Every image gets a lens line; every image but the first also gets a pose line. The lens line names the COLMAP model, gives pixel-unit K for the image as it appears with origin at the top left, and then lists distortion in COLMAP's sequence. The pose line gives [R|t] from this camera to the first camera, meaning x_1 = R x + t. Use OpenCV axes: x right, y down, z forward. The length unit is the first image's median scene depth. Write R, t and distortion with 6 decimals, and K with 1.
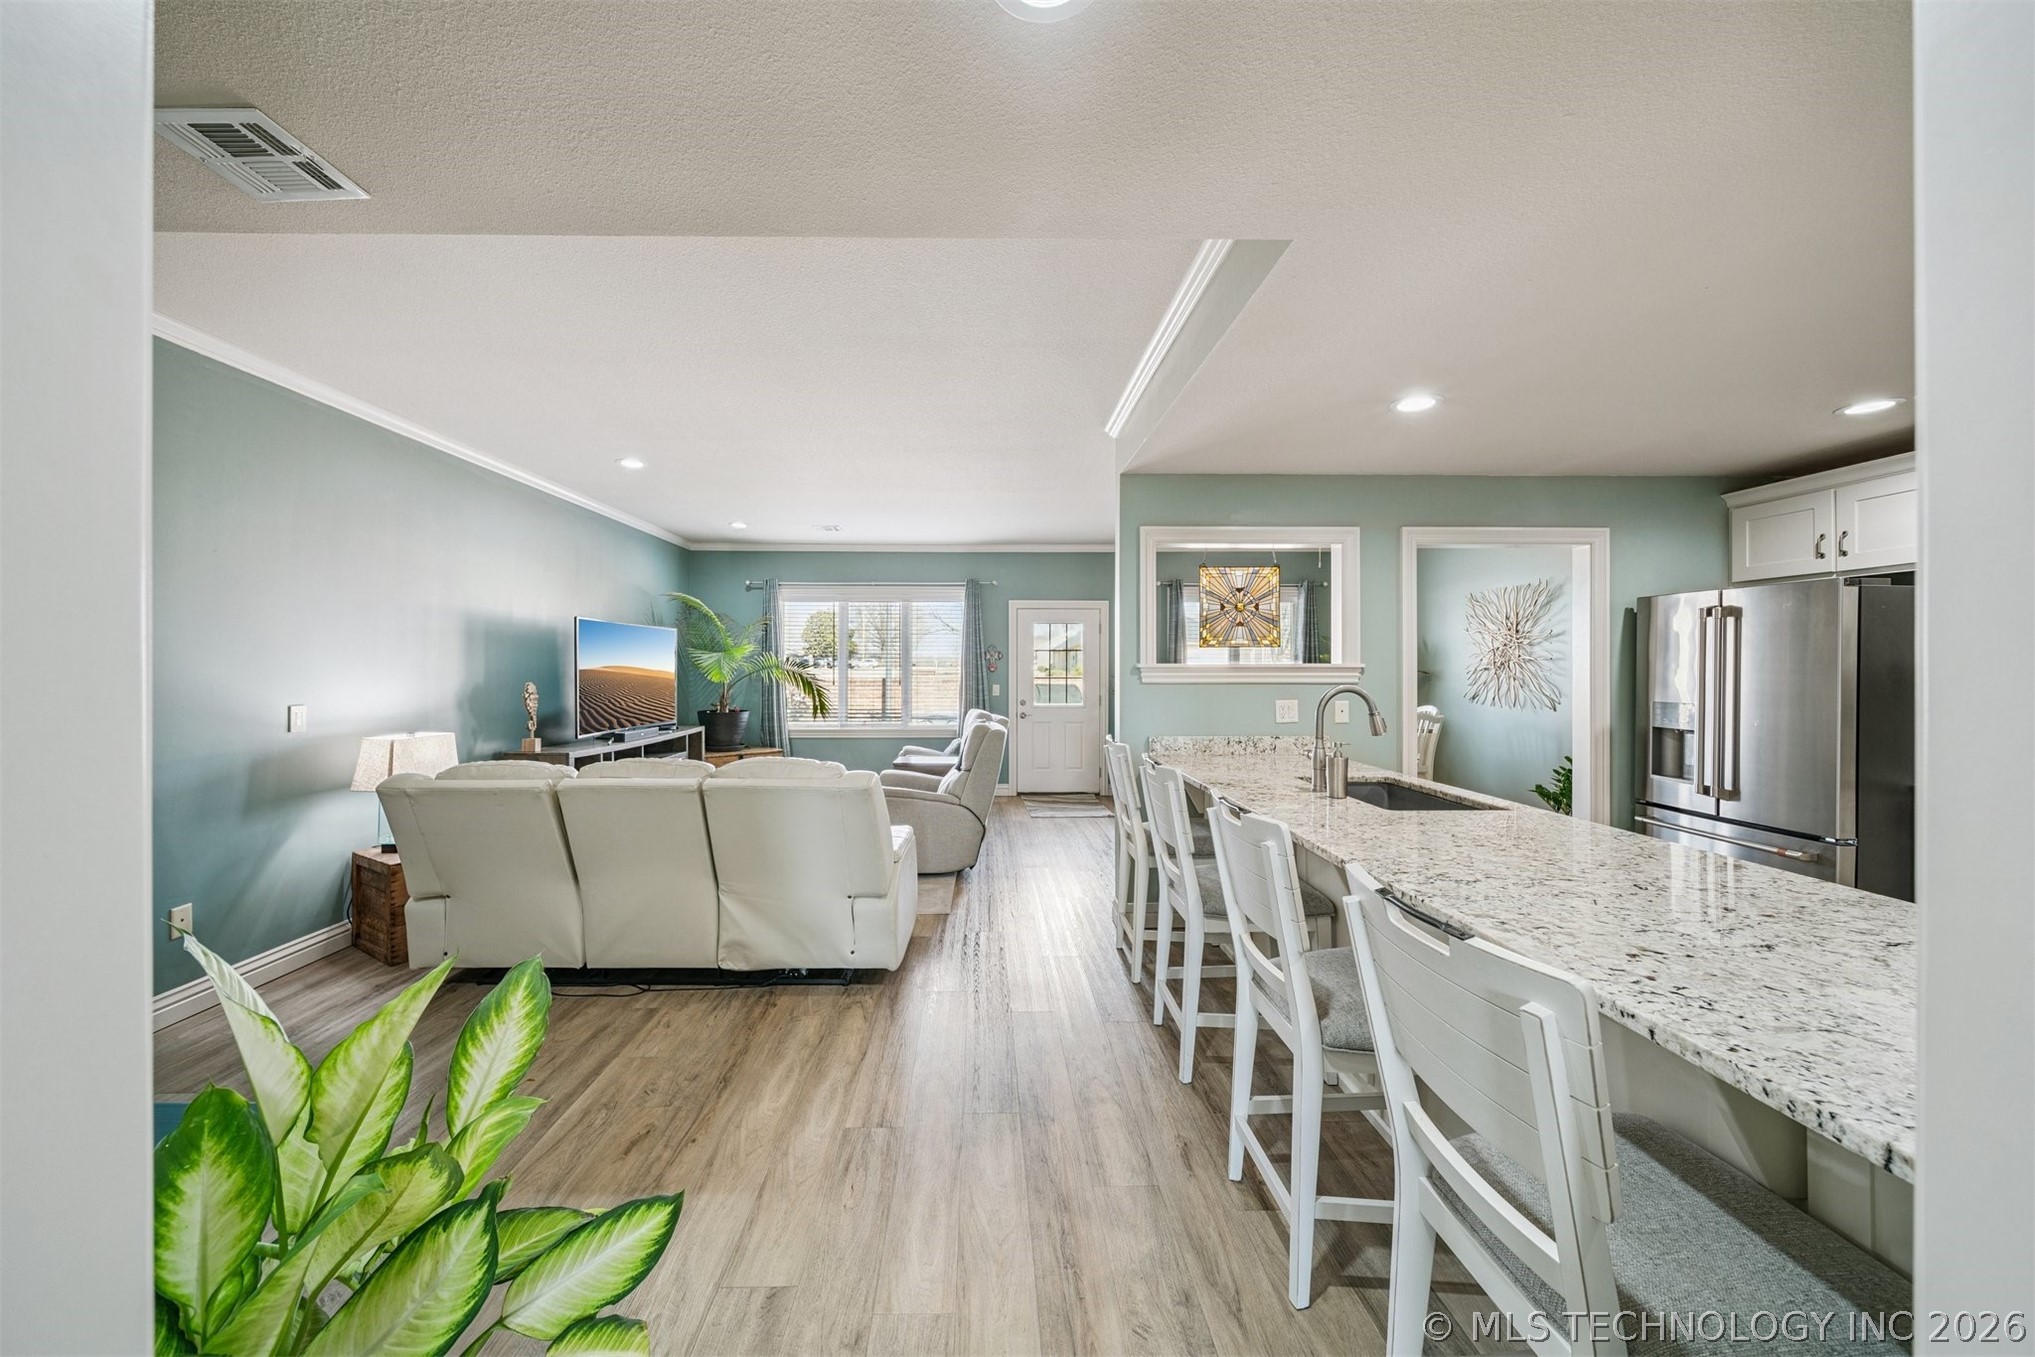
lens RADIAL K [[716.3, 0, 999.5], [0, 716.3, 666.8], [0, 0, 1]] dist [0.000749, 0.000141]
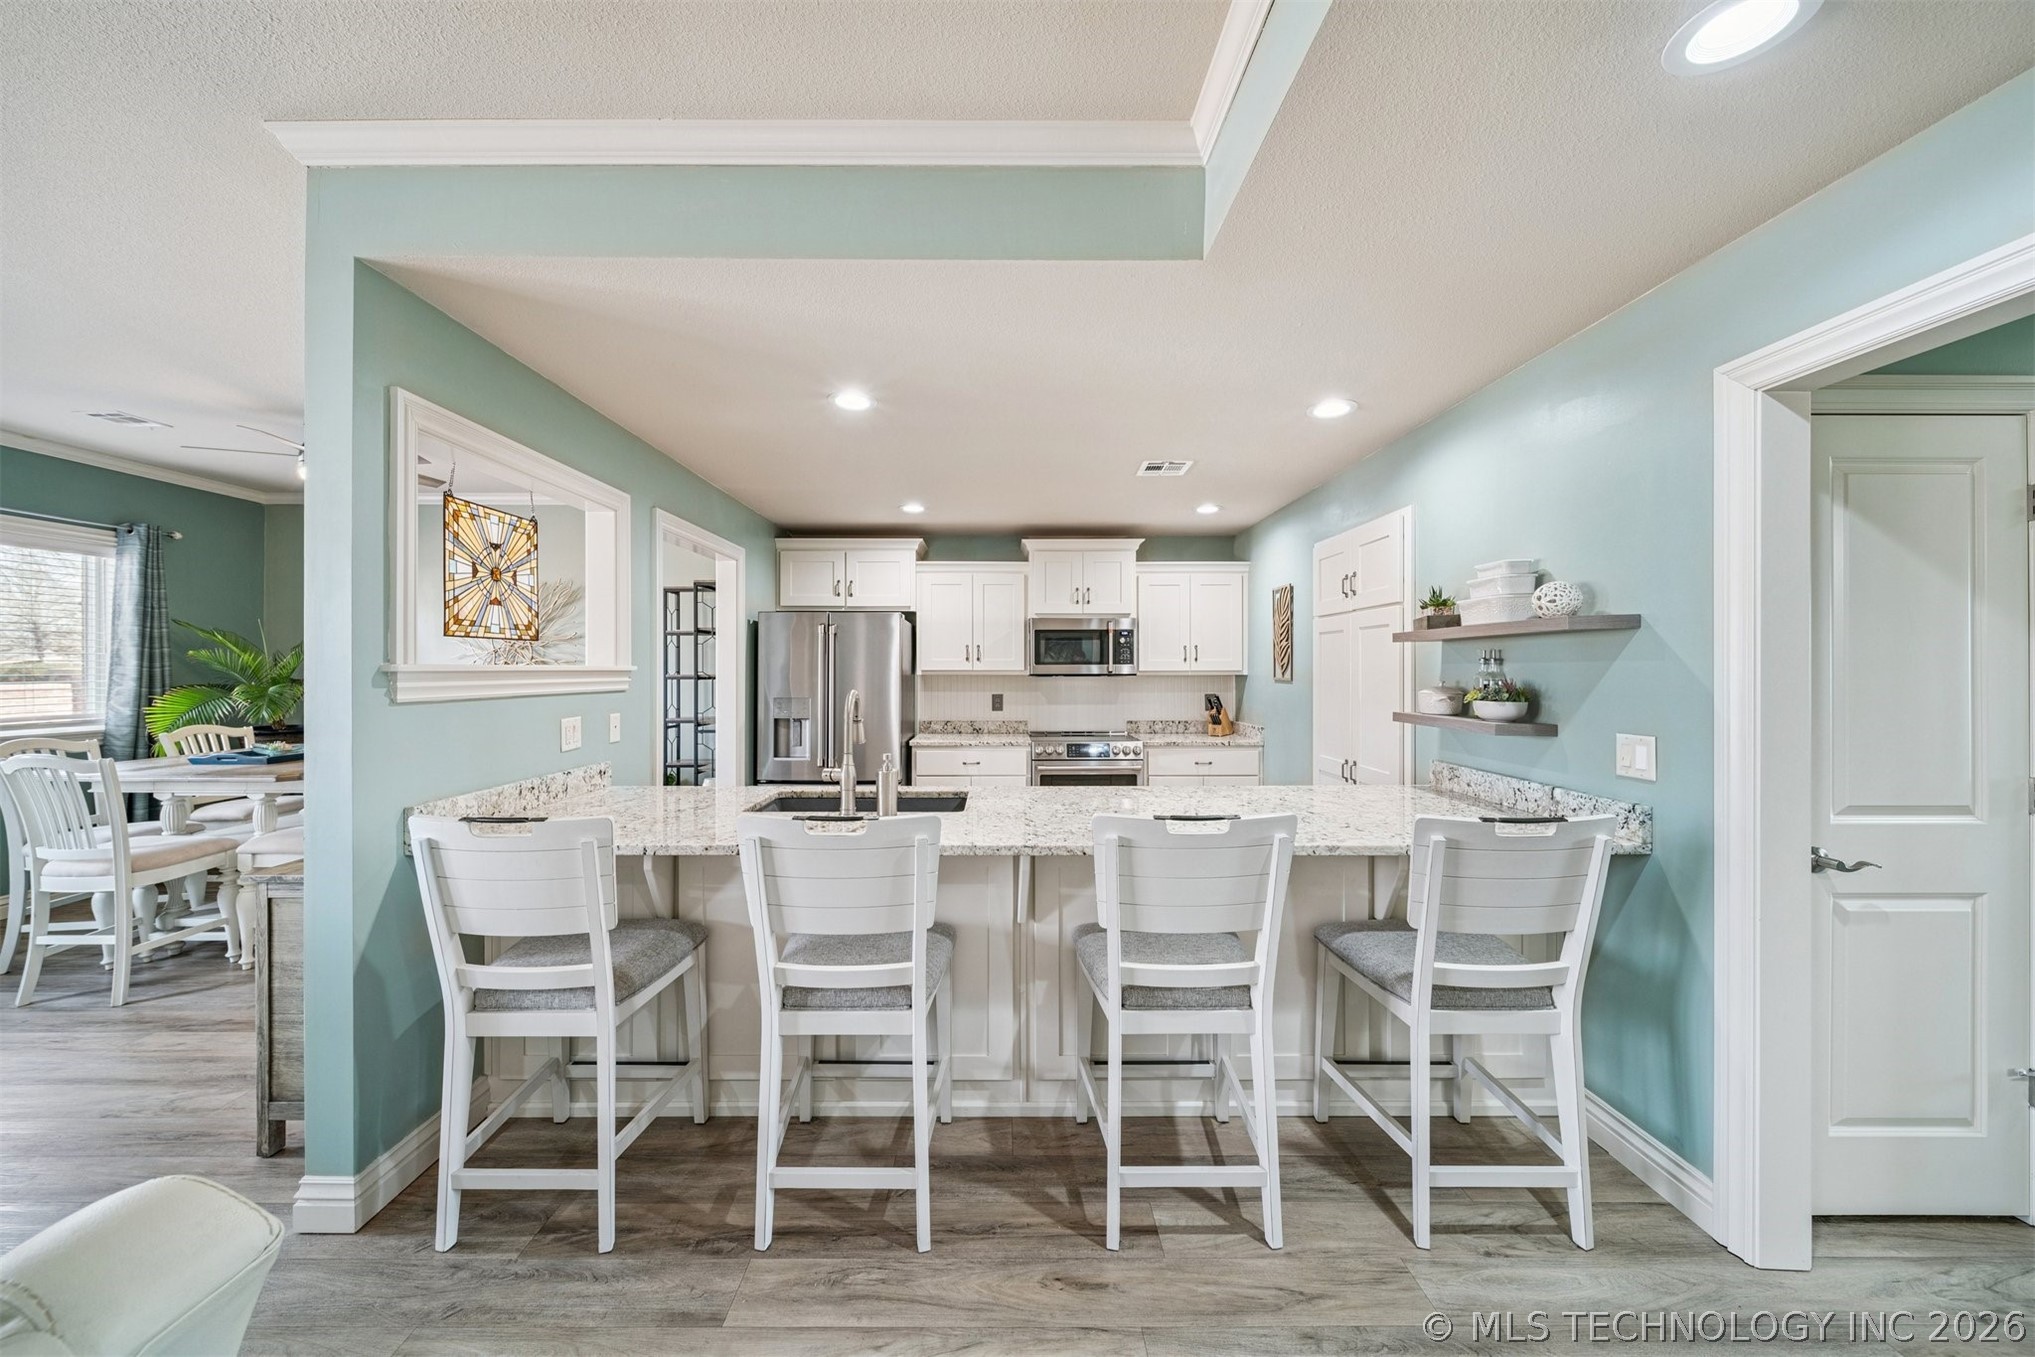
lens RADIAL K [[716.3, 0, 999.5], [0, 716.3, 666.8], [0, 0, 1]] dist [0.000749, 0.000141]
pose [[0.030998, 0.003792, 0.999512, -0.189155], [0.000222, 0.999993, -0.003800, -0.000149], [-0.999519, 0.000340, 0.030997, 0.372248]]
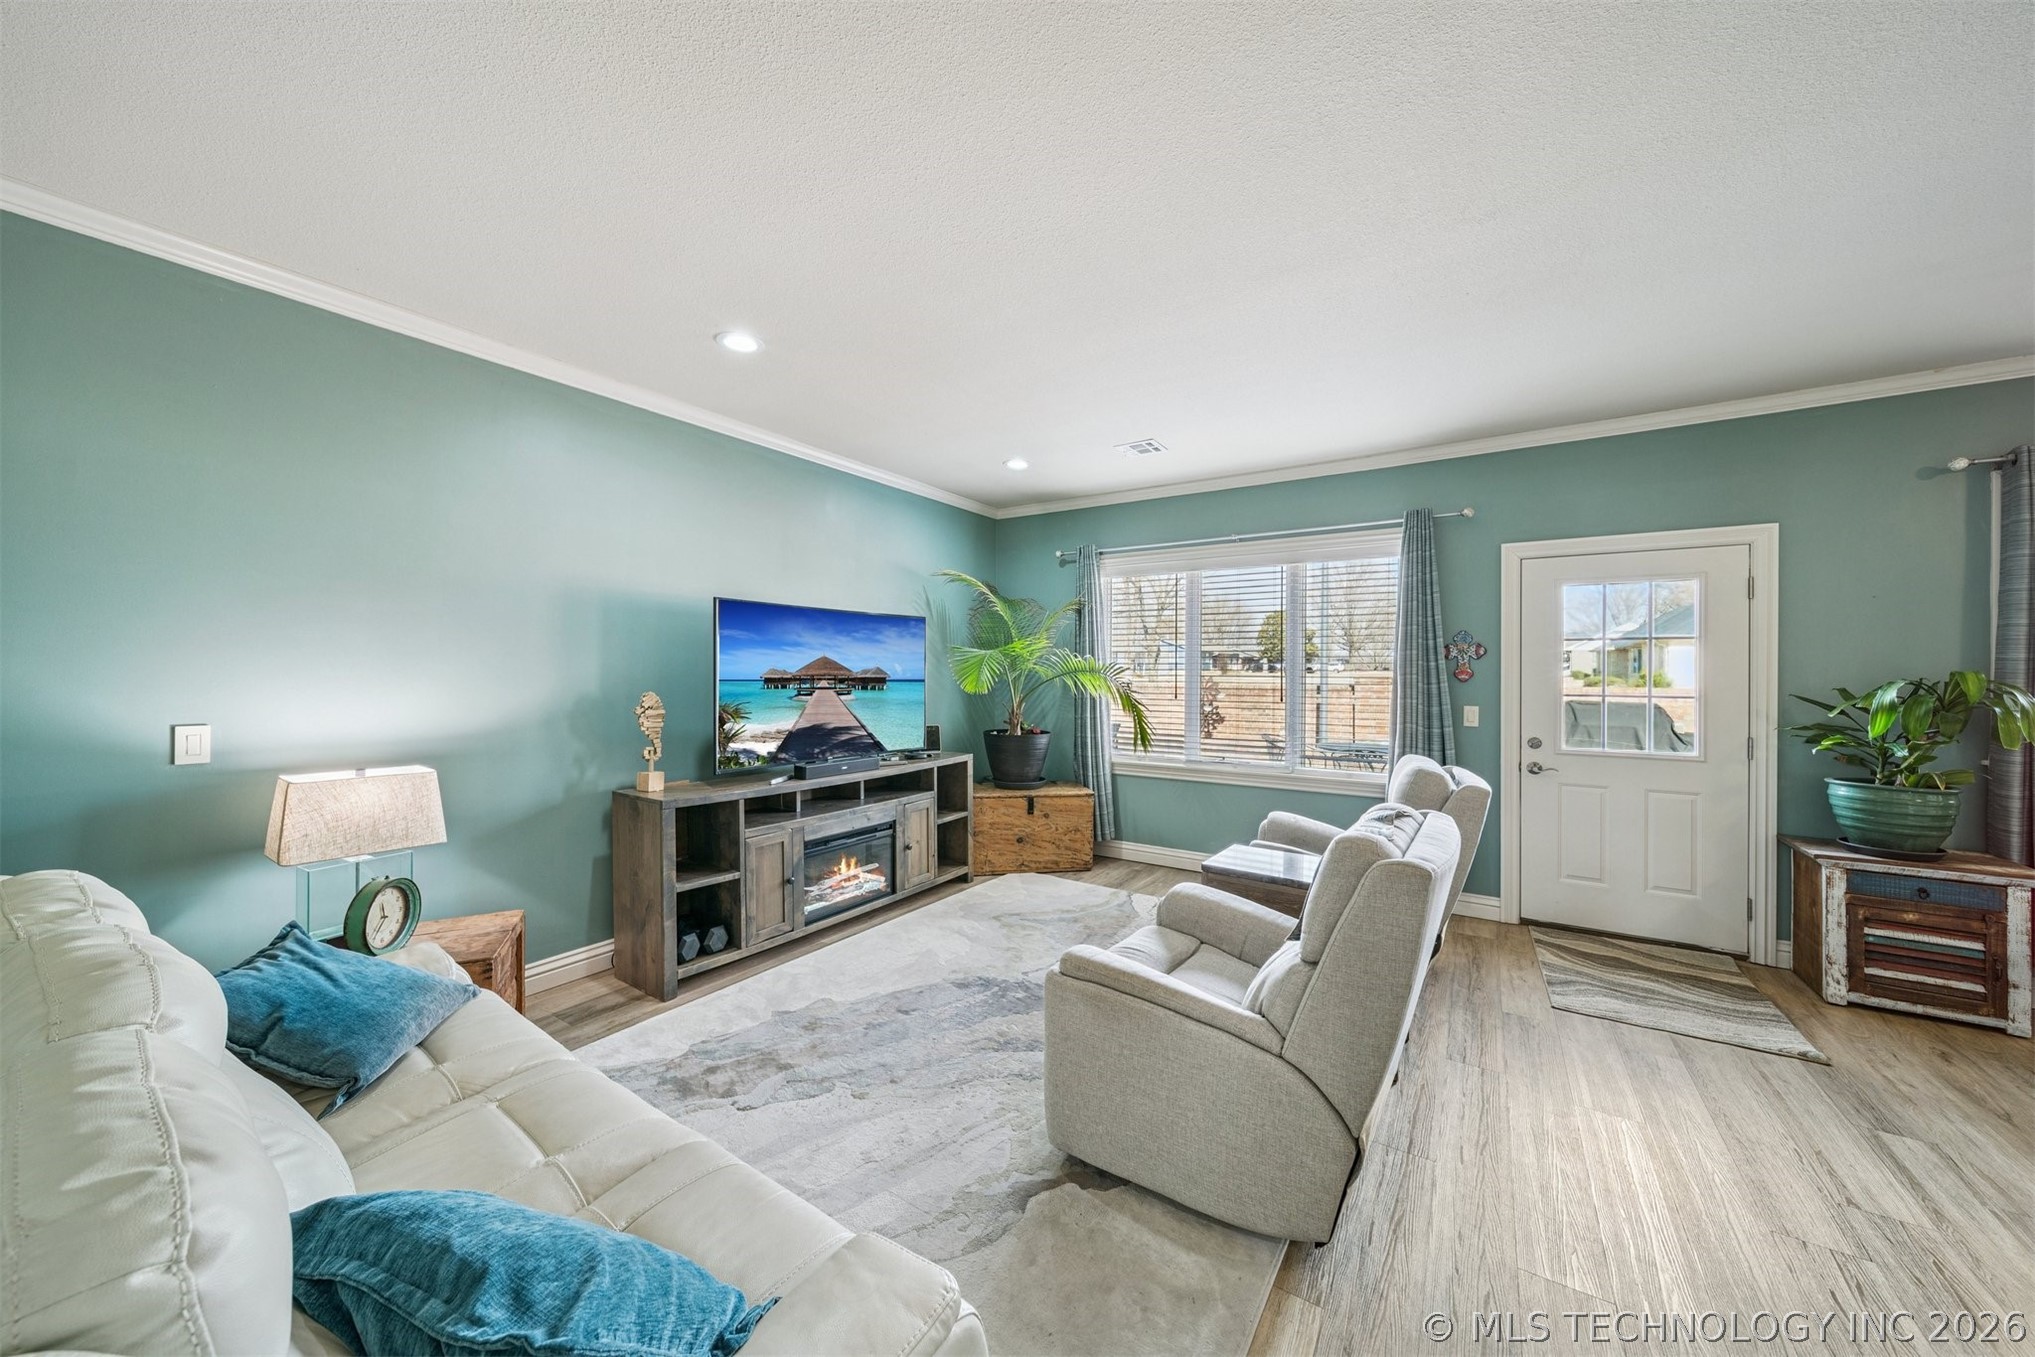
lens RADIAL K [[716.3, 0, 999.5], [0, 716.3, 666.8], [0, 0, 1]] dist [0.000749, 0.000141]
pose [[0.815833, 0.000669, -0.578287, 0.022990], [-0.003790, 0.999984, -0.004190, -0.000715], [0.578275, 0.005610, 0.815823, 0.498113]]
